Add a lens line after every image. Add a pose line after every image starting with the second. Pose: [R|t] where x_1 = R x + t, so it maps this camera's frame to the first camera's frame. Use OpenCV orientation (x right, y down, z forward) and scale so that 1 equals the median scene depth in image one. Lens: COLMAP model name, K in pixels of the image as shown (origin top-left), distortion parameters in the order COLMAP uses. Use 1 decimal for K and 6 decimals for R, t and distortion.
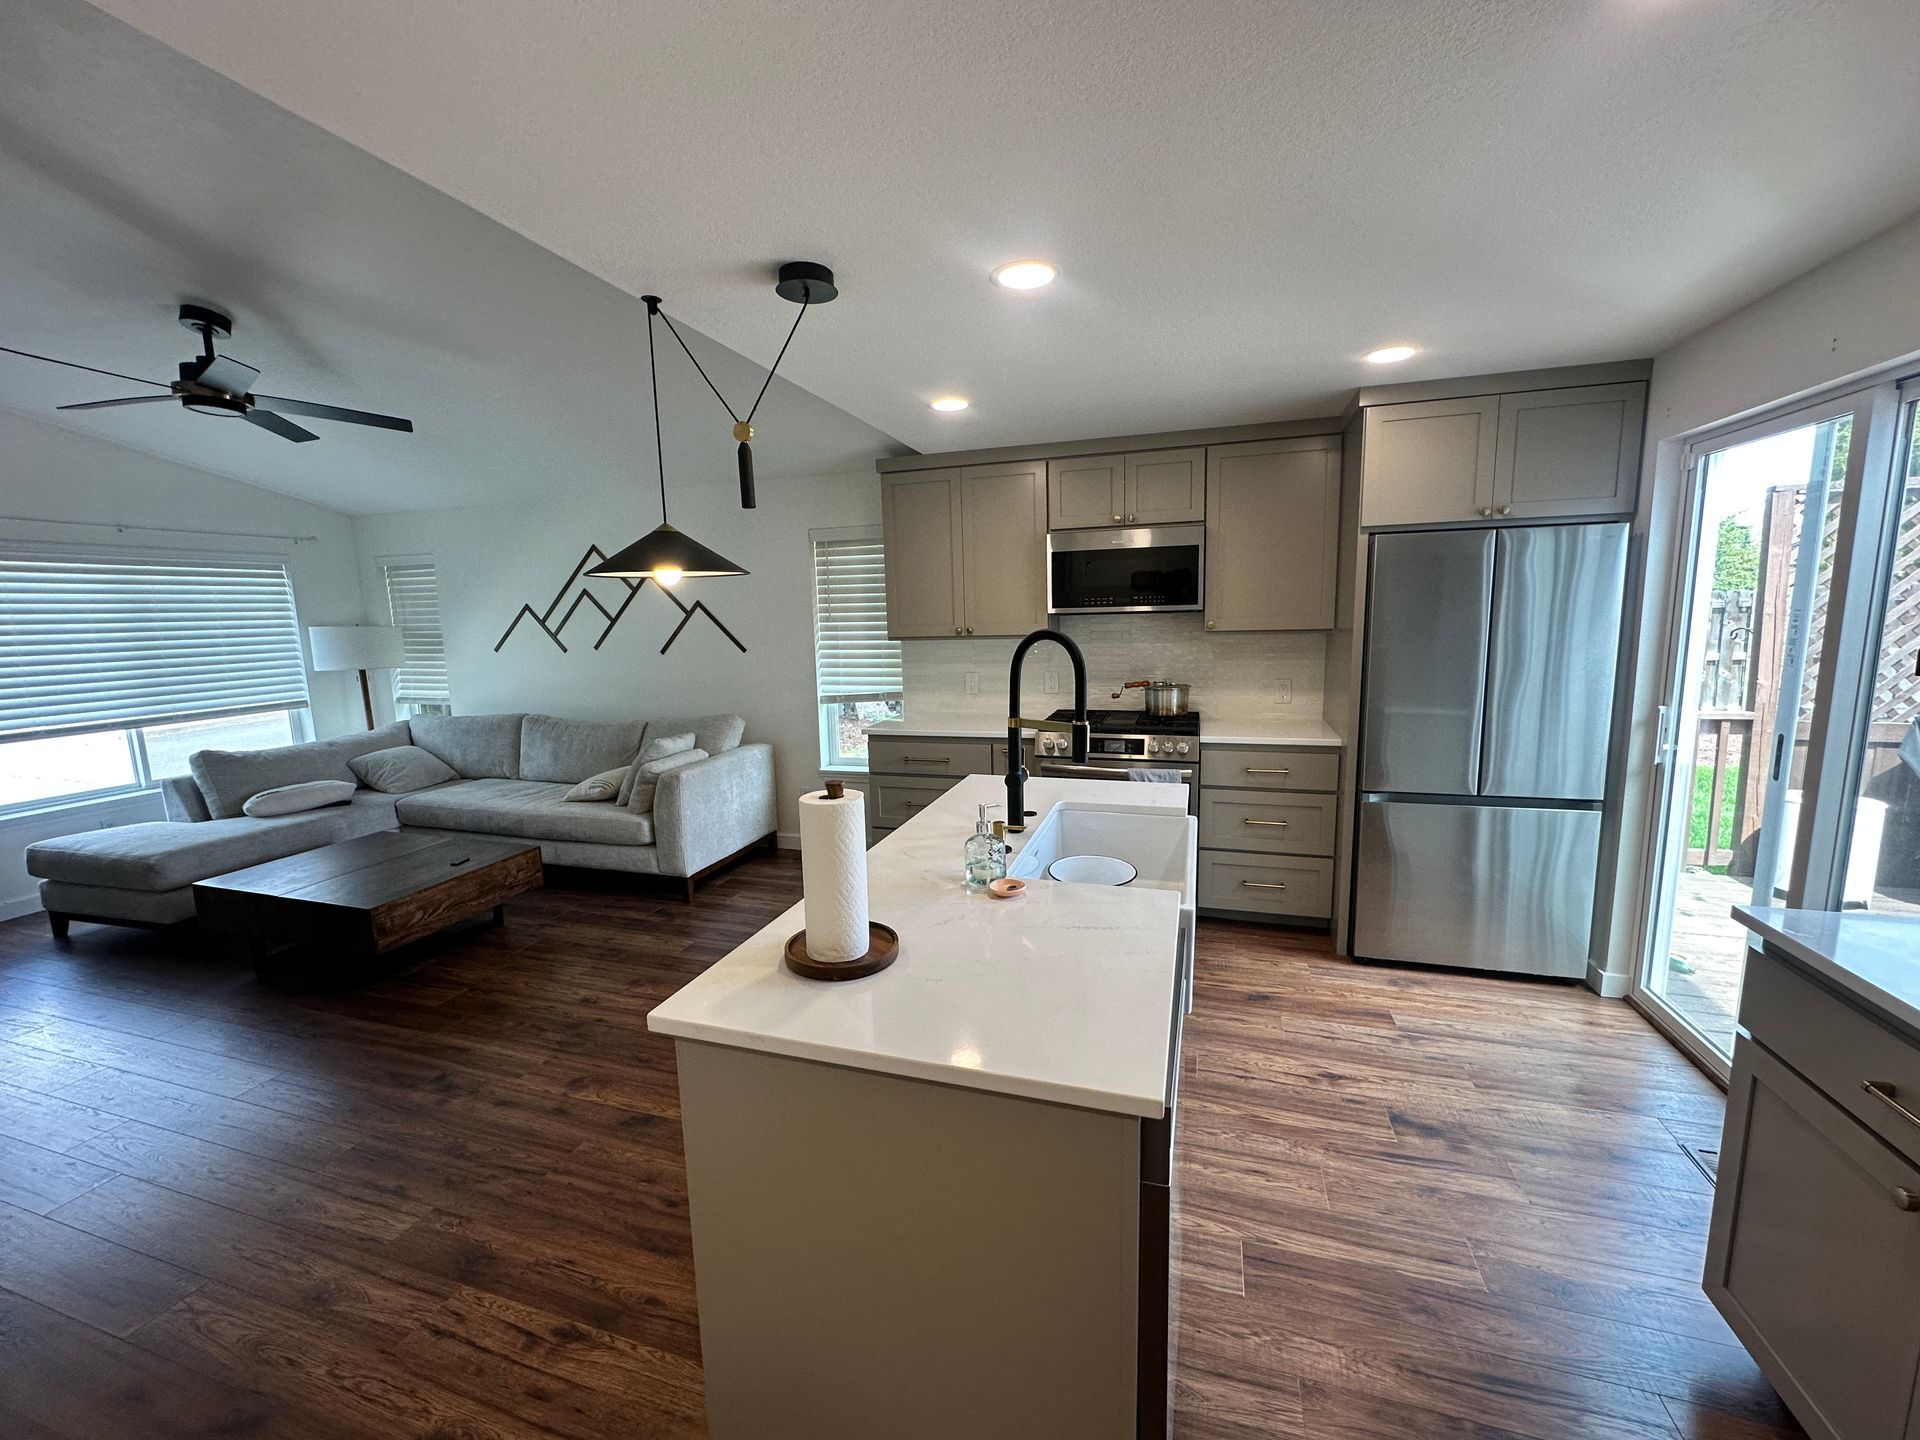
lens RADIAL K [[766.6, 0, 956.3], [0, 766.6, 720.3], [0, 0, 1]] dist [-0.003594, 0.000159]
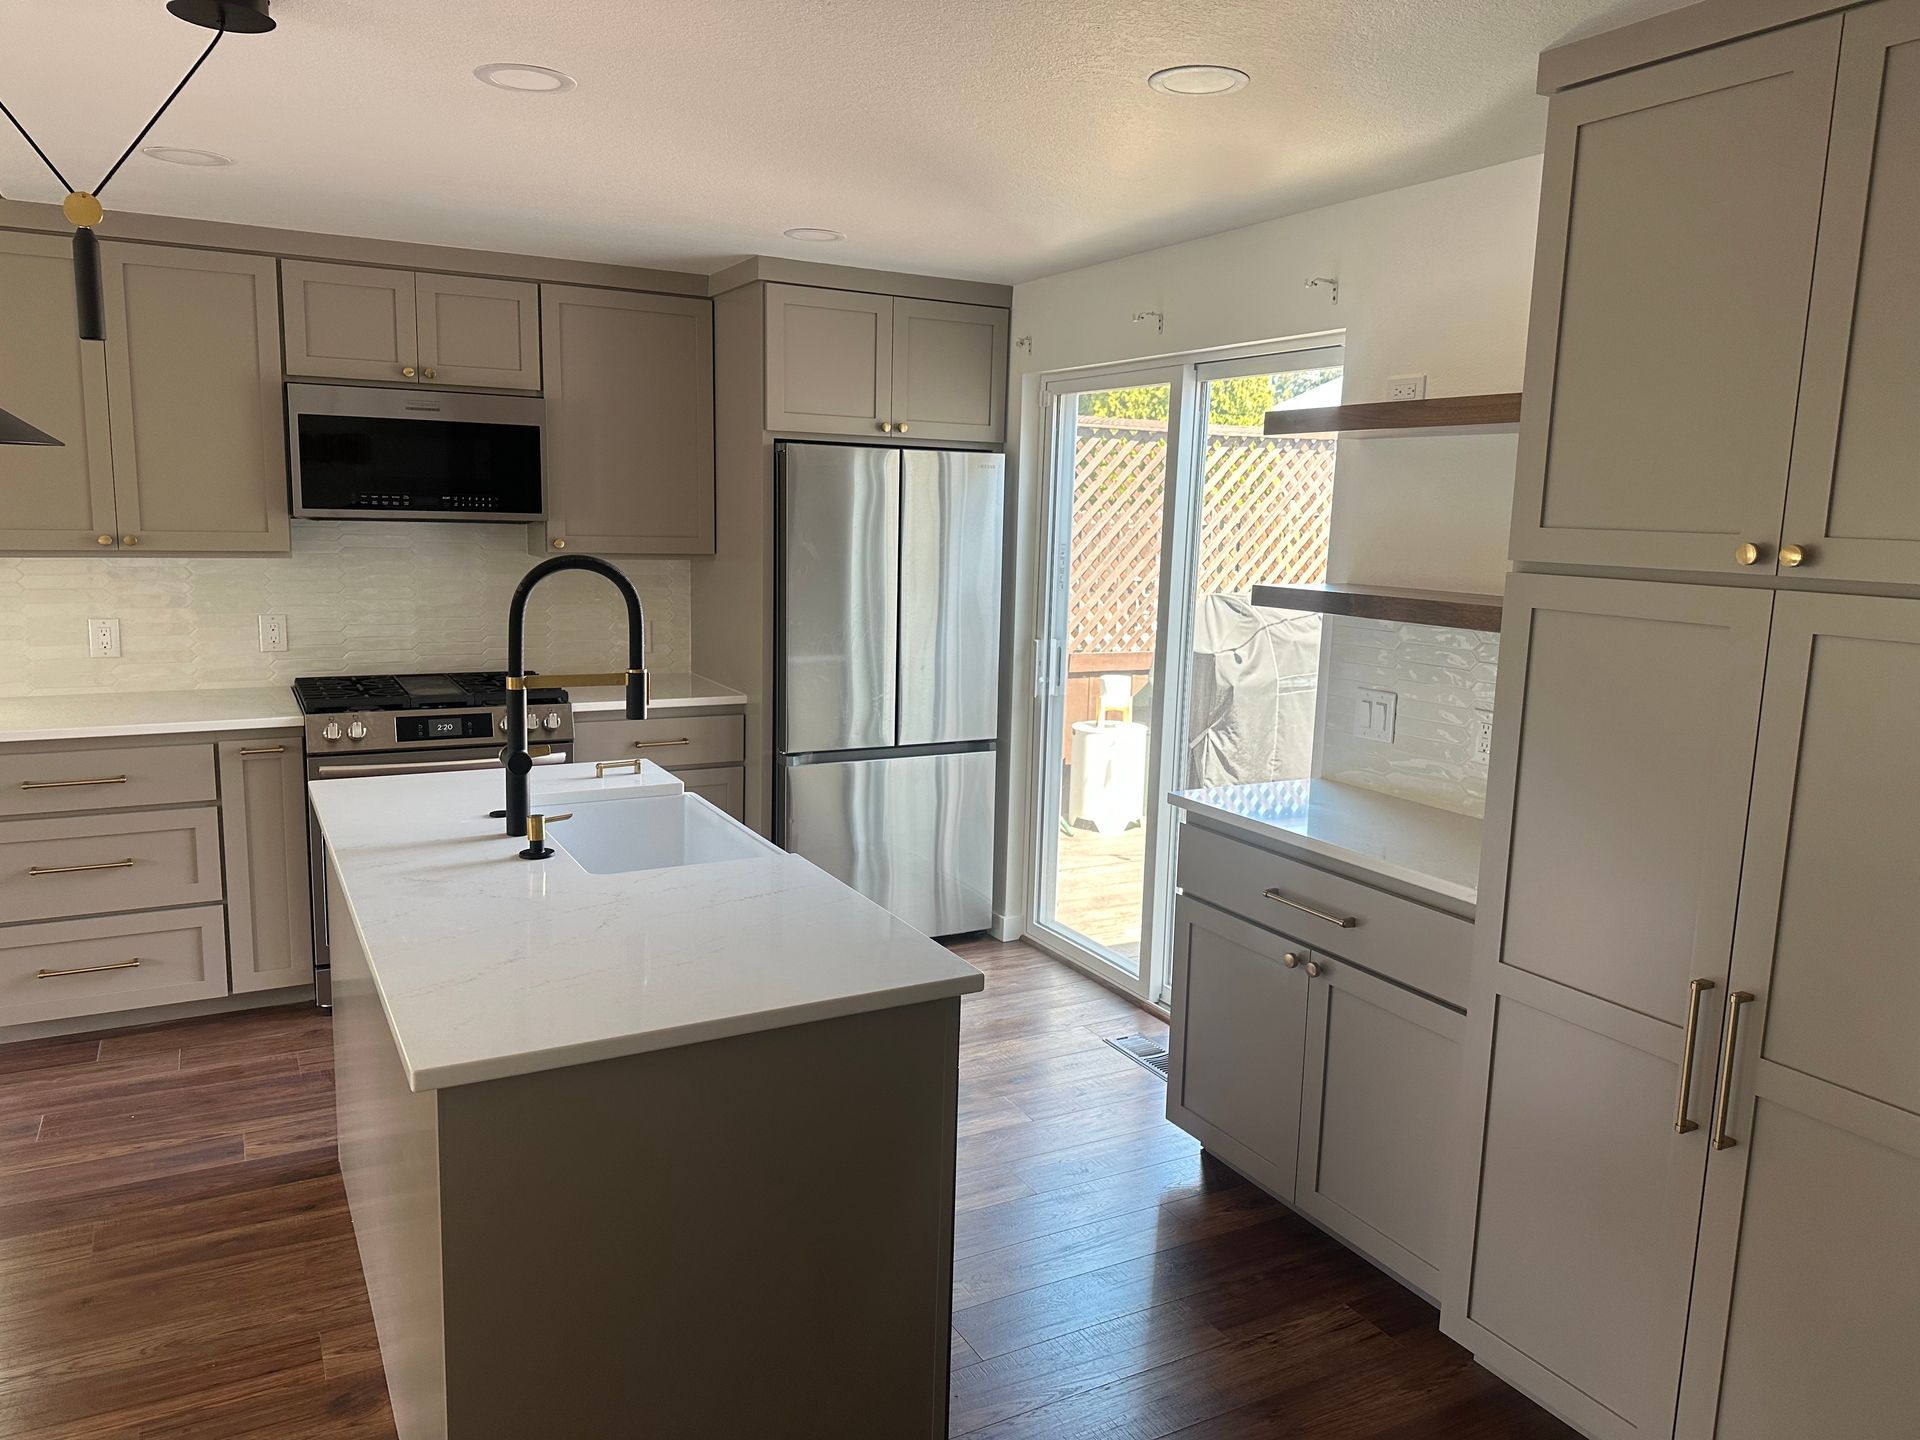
lens RADIAL K [[1349.4, 0, 952.9], [0, 1349.4, 708.0], [0, 0, 1]] dist [0.039837, -0.039102]
pose [[0.687686, -0.064826, 0.723108, -0.418090], [0.059958, 0.997674, 0.032419, 0.007567], [-0.723528, 0.021062, 0.689974, -0.134355]]
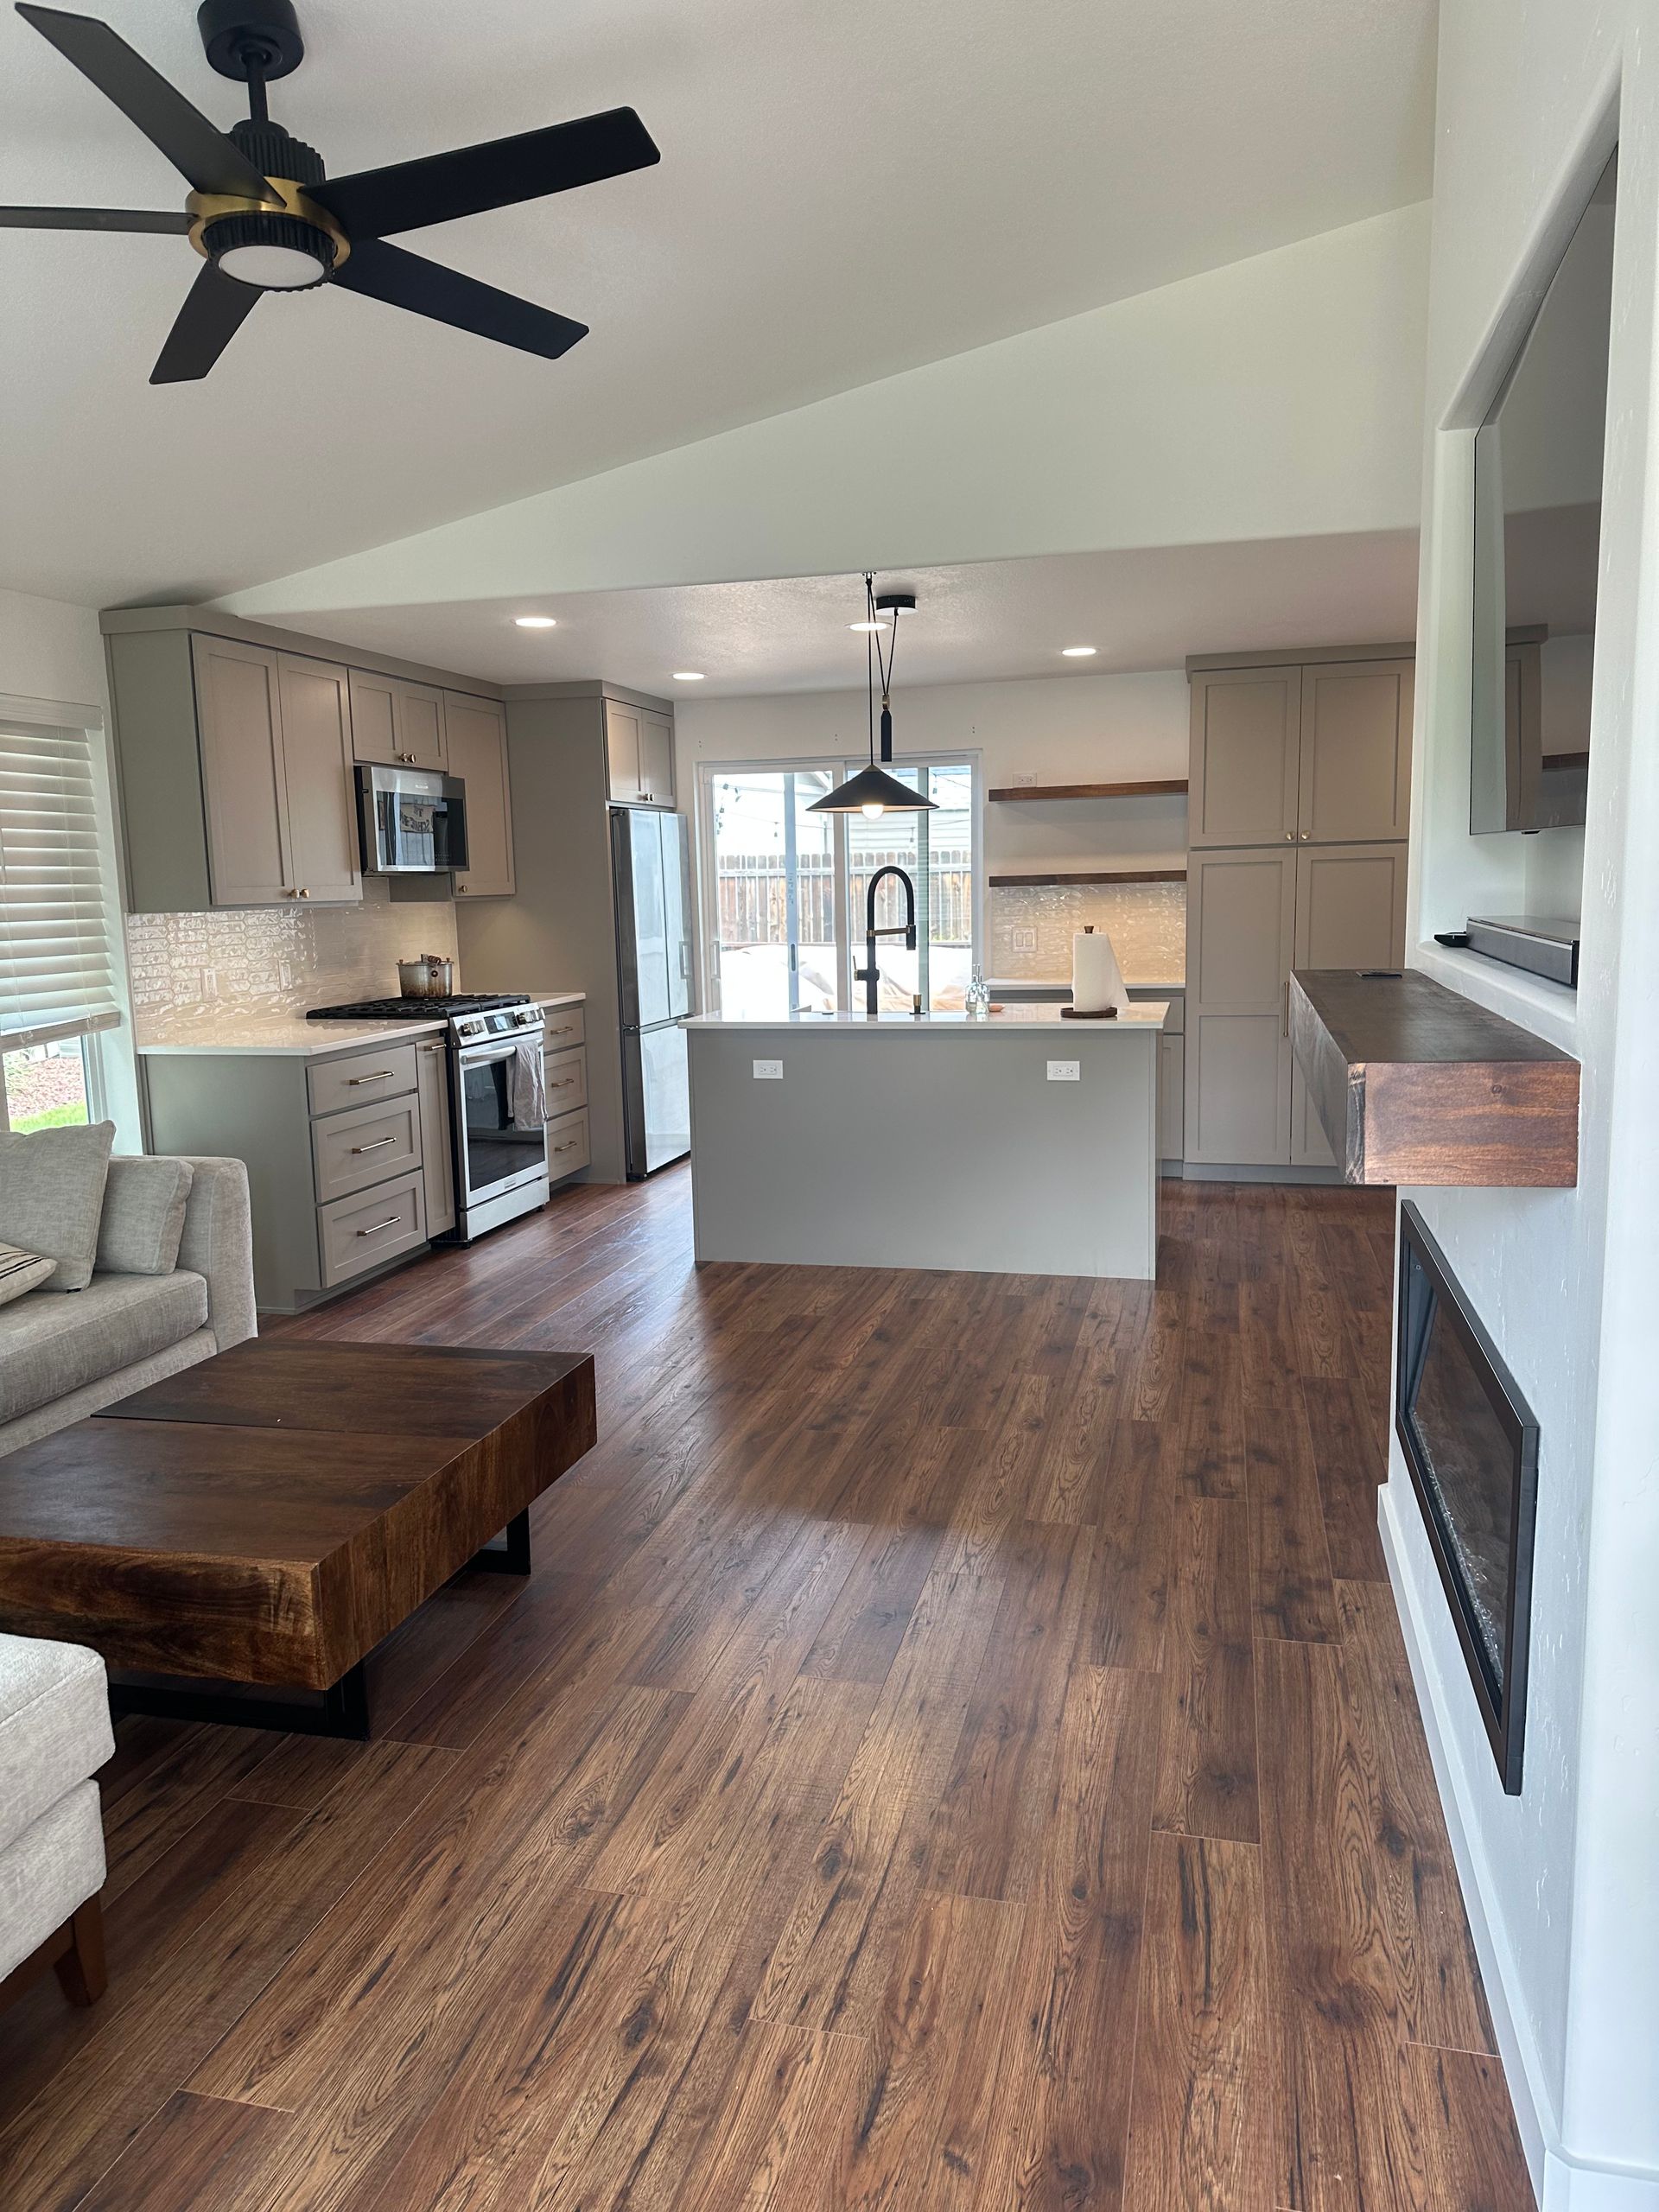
lens RADIAL K [[1563.8, 0, 828.2], [0, 1563.8, 1096.5], [0, 0, 1]] dist [0.087870, -0.067053]
pose [[-0.064857, -0.111142, 0.991686, -2.049164], [0.170146, 0.977994, 0.120735, -0.046911], [-0.983282, 0.176562, -0.044519, 0.925156]]
